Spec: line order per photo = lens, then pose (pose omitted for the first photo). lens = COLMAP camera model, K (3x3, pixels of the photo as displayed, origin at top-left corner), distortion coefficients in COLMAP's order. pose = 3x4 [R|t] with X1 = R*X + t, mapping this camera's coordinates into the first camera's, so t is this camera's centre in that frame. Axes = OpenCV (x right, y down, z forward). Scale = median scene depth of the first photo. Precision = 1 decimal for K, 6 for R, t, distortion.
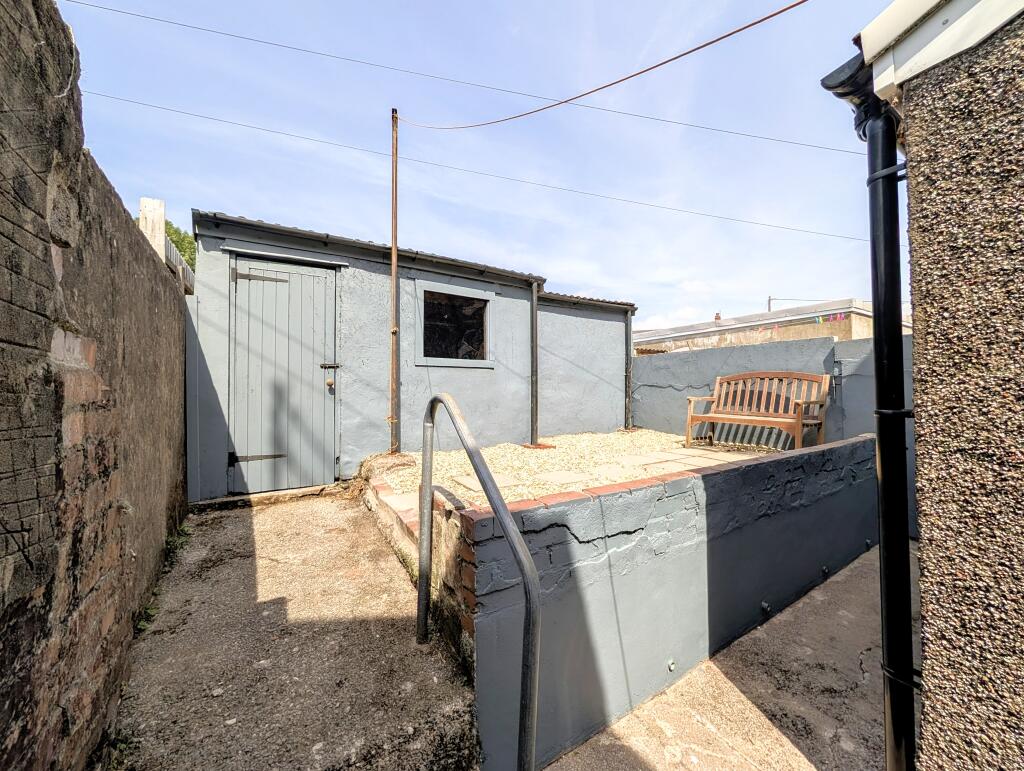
lens RADIAL K [[396.8, 0, 511.6], [0, 396.8, 385.1], [0, 0, 1]] dist [-0.001427, -0.000186]
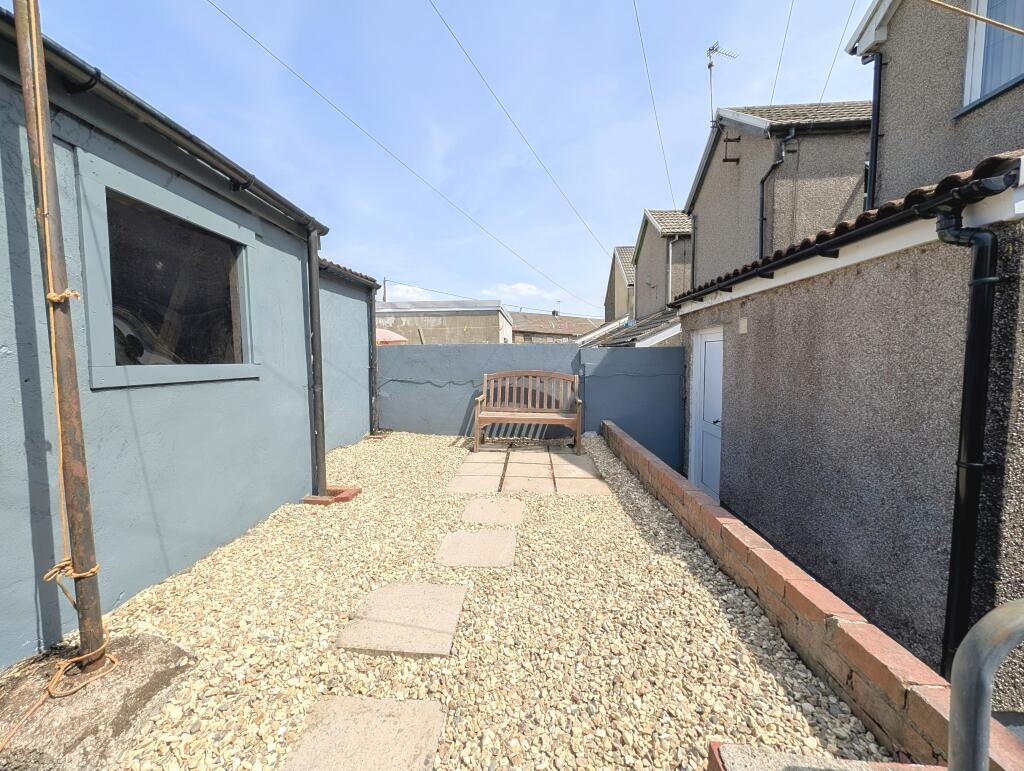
lens RADIAL K [[396.8, 0, 512.8], [0, 396.8, 386.5], [0, 0, 1]] dist [-0.001427, -0.000186]
pose [[0.586708, -0.055087, 0.807923, -0.275167], [-0.011492, 0.997017, 0.076325, -0.075247], [-0.809717, -0.054065, 0.584324, 0.409917]]
